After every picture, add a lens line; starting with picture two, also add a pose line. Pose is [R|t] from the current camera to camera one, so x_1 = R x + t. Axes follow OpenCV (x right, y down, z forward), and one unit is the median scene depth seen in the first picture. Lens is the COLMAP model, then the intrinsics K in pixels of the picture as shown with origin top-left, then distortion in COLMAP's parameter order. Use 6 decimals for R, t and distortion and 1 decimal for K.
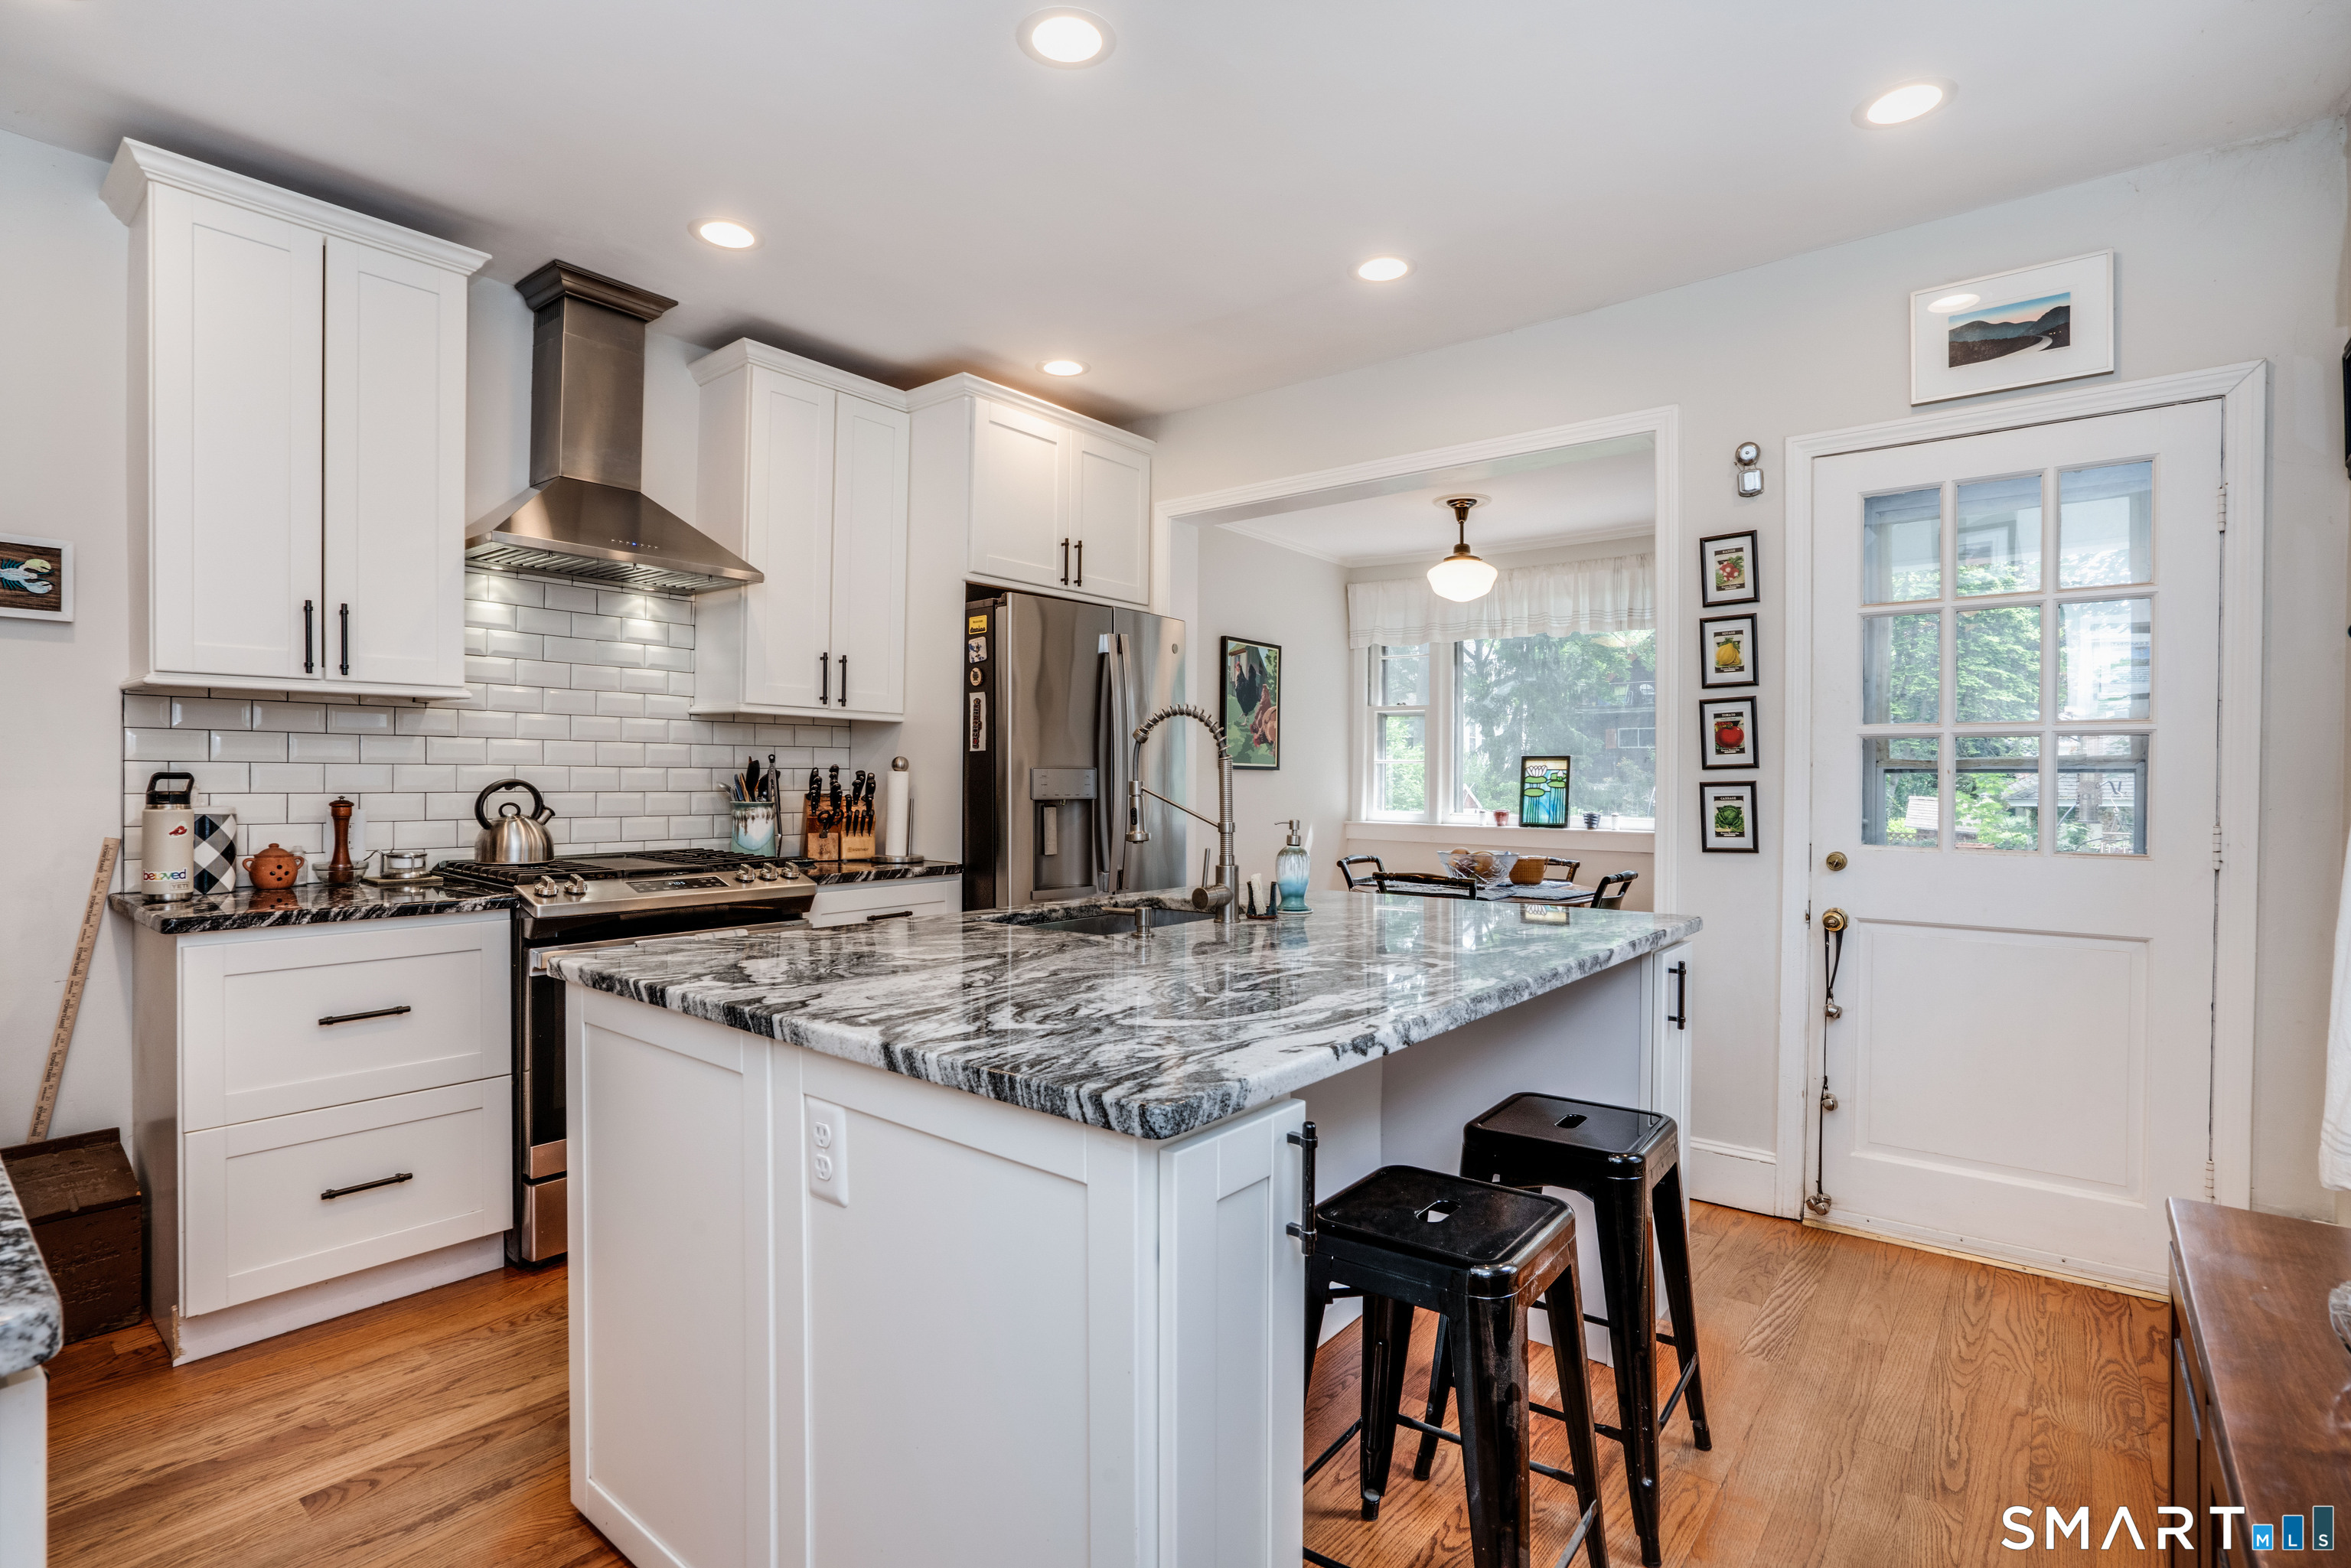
lens RADIAL K [[1127.8, 0, 1183.7], [0, 1127.8, 784.1], [0, 0, 1]] dist [-0.033898, 0.010316]
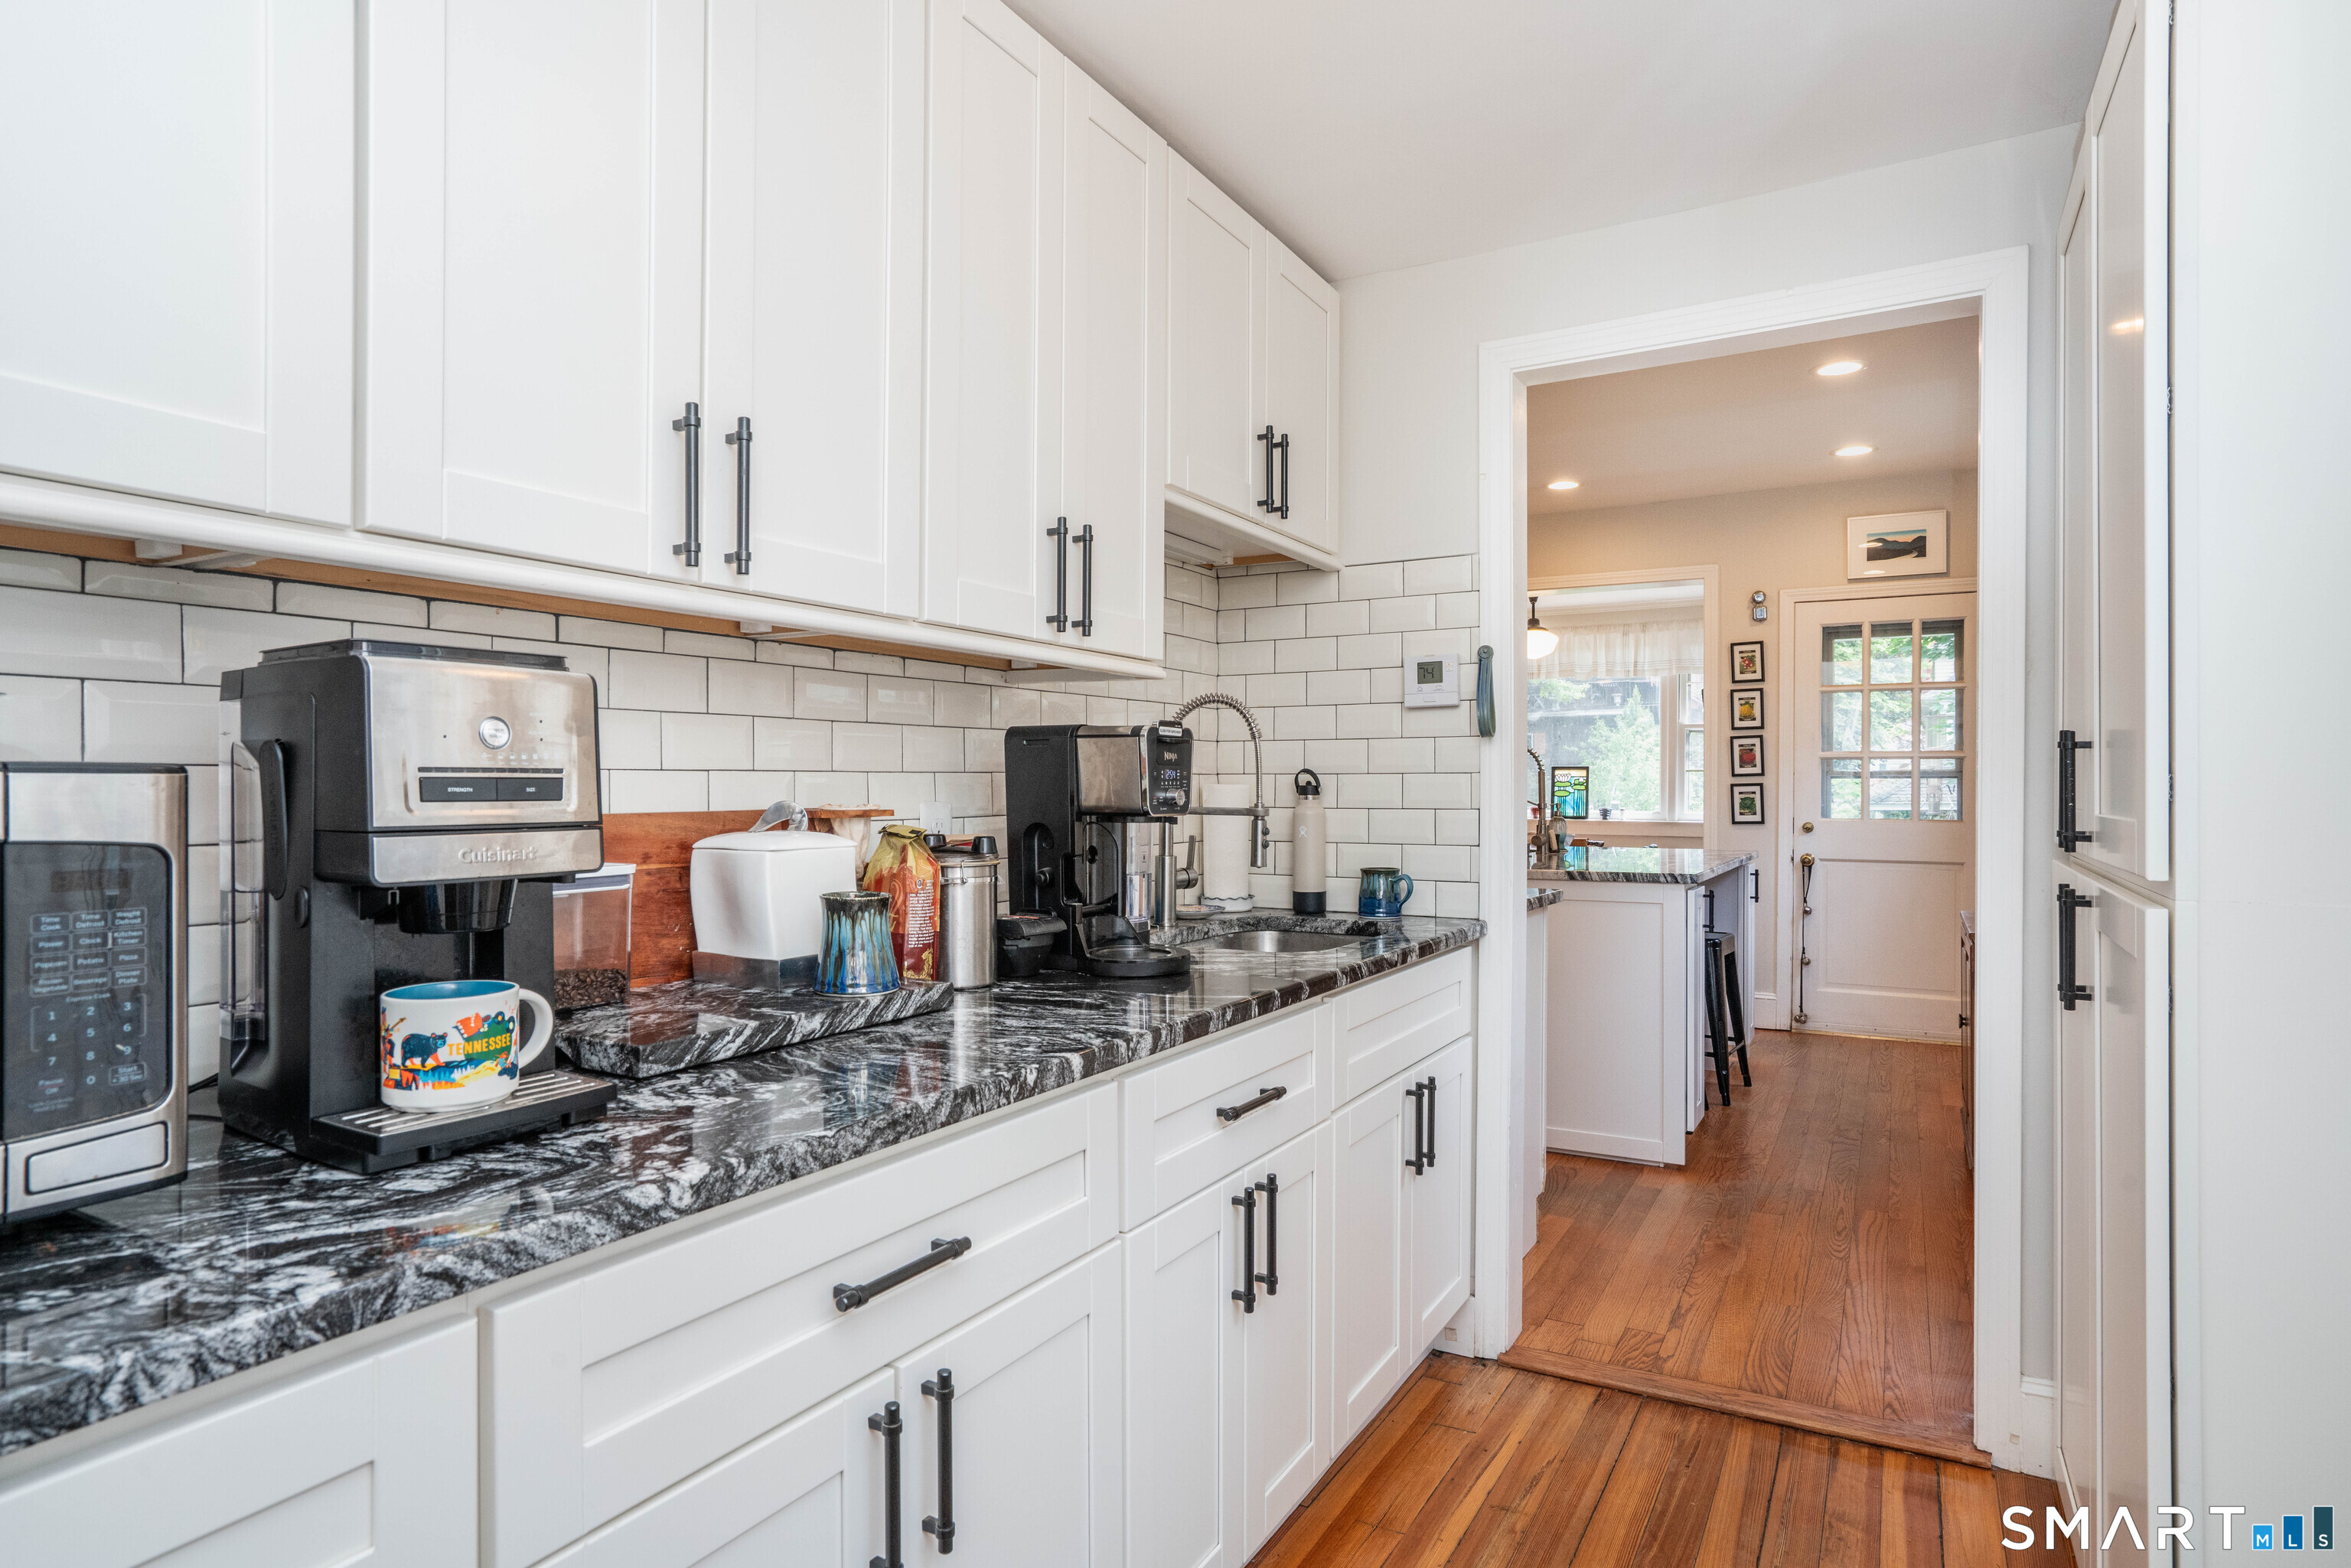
lens RADIAL K [[1284.7, 0, 1184.4], [0, 1284.7, 783.1], [0, 0, 1]] dist [-0.017017, -0.000021]
pose [[0.987795, -0.001535, 0.155752, -0.700703], [0.002705, 0.999970, -0.007299, 0.009564], [-0.155736, 0.007631, 0.987769, -0.847509]]
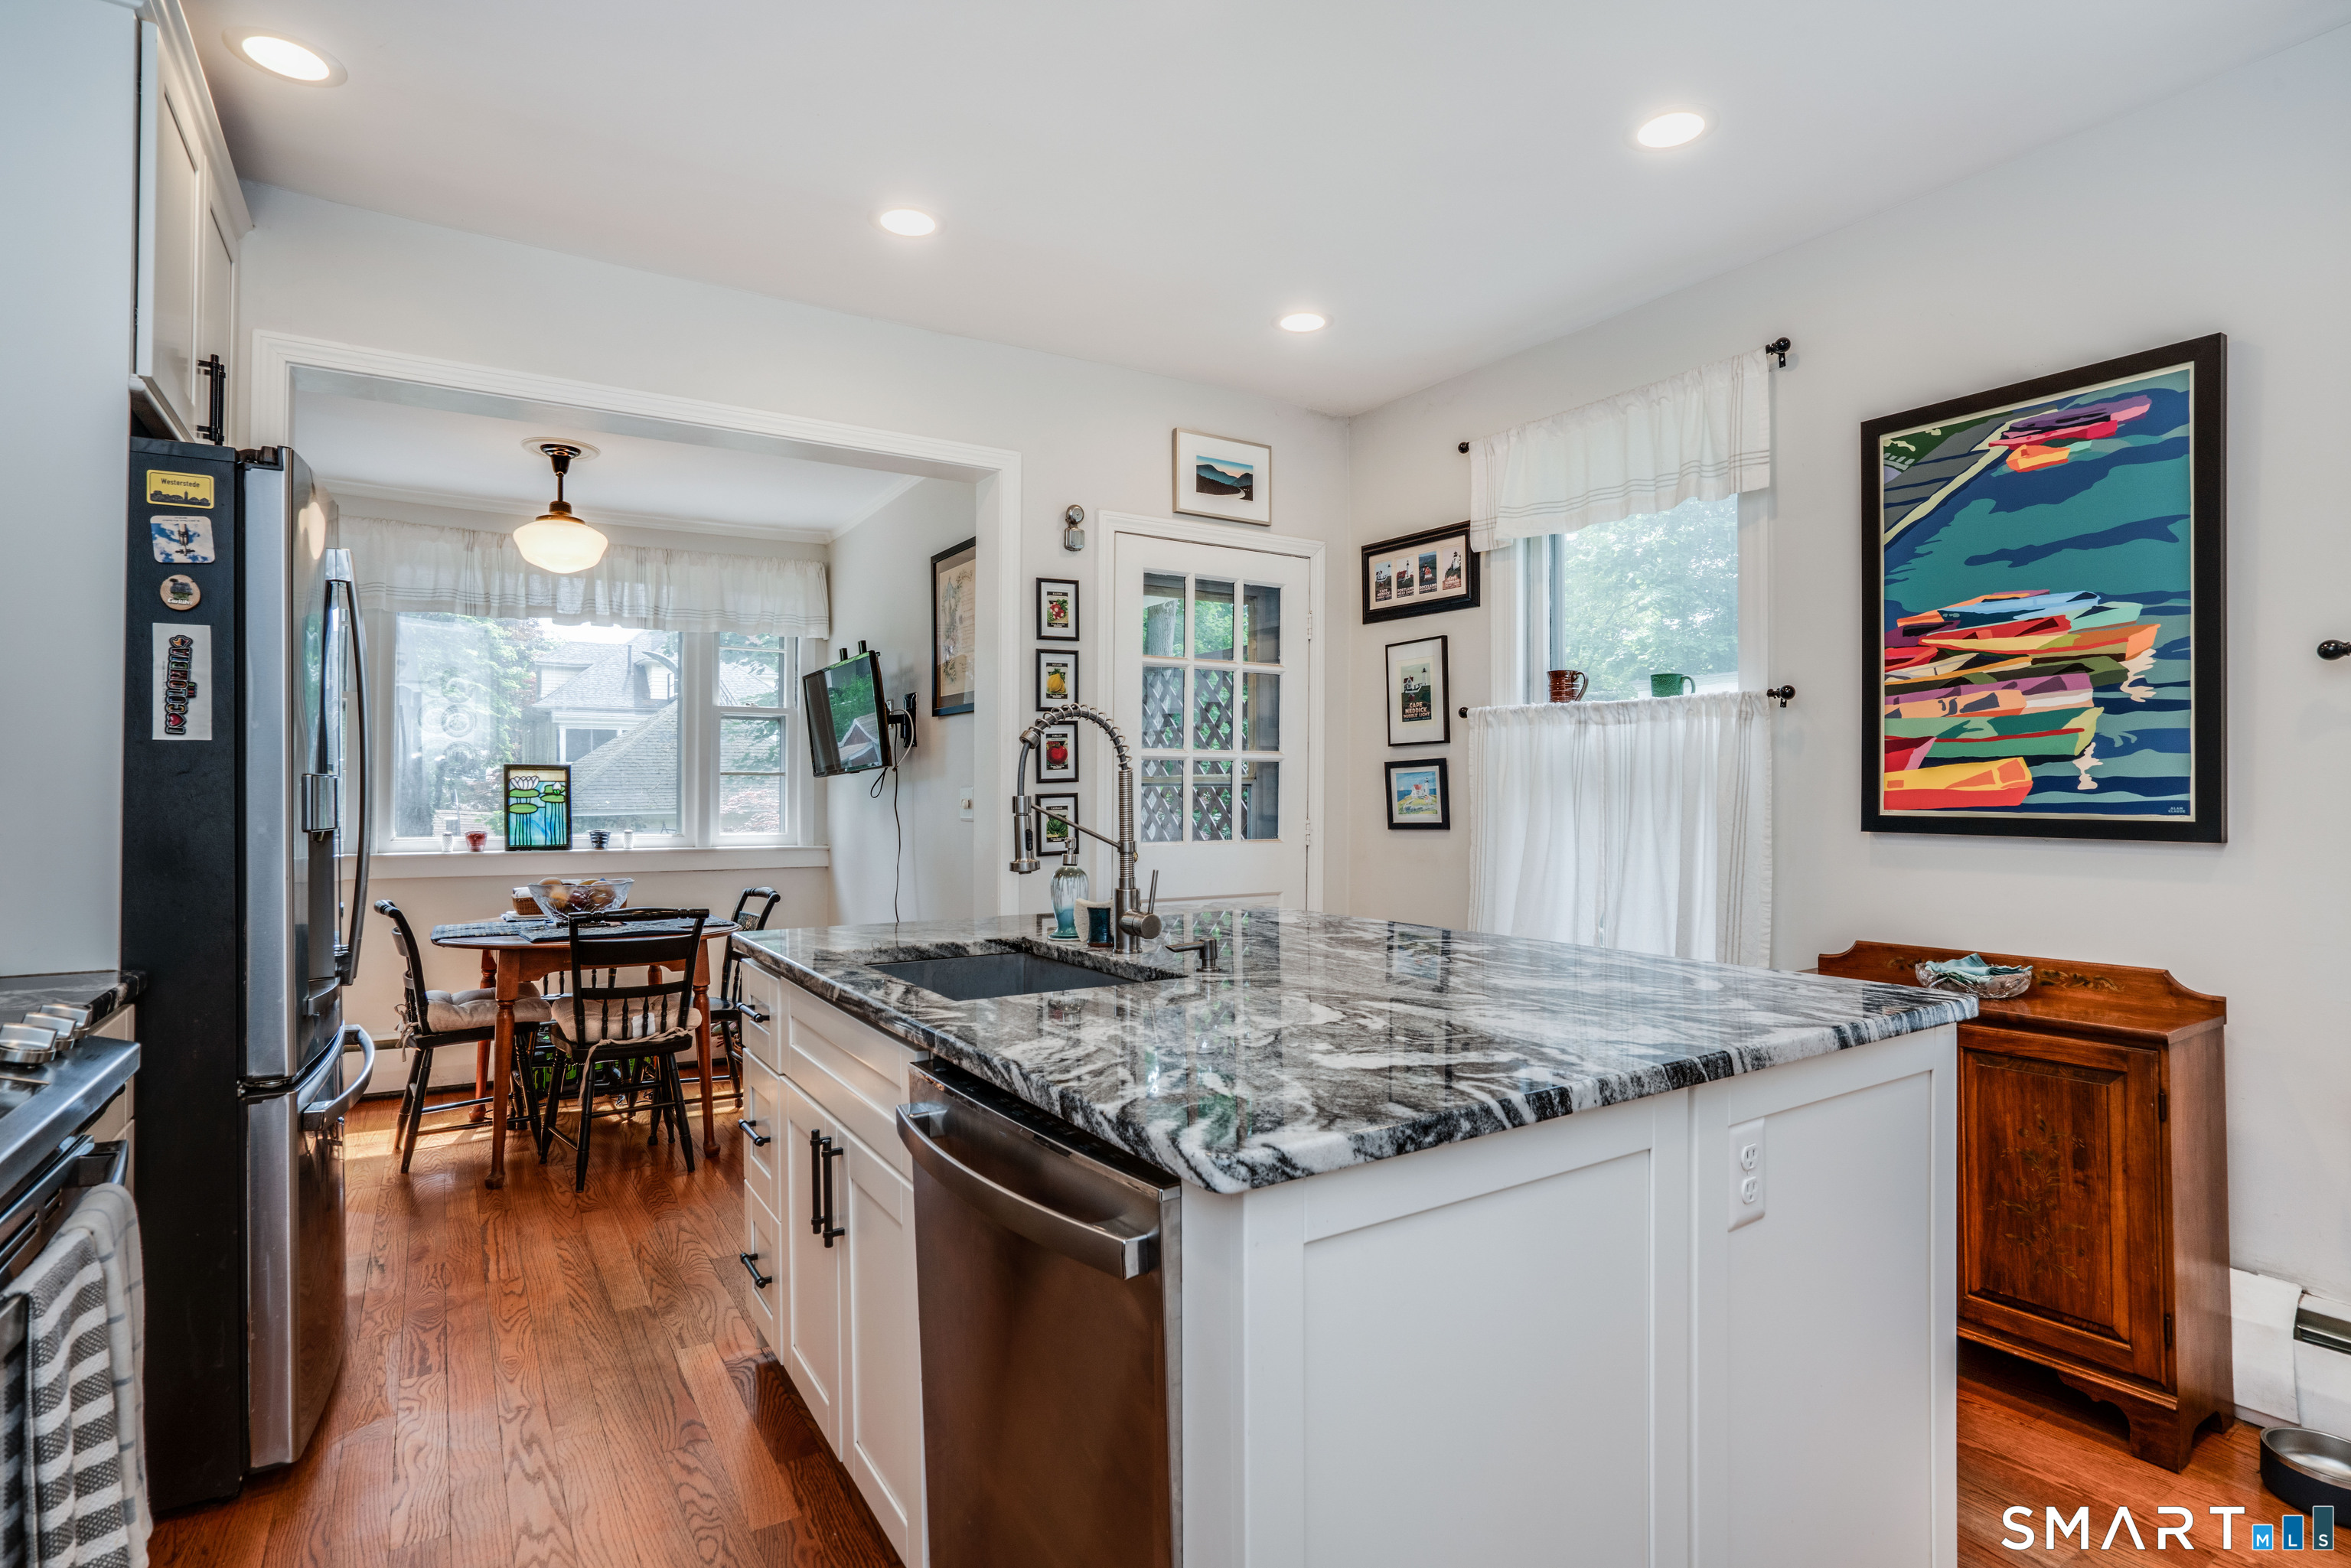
lens RADIAL K [[1175.8, 0, 1177.9], [0, 1175.8, 788.0], [0, 0, 1]] dist [-0.048031, 0.000429]
pose [[0.324257, 0.000307, 0.945969, -0.622164], [0.007089, 0.999971, -0.002755, -0.003739], [-0.945942, 0.007600, 0.324245, 0.495189]]
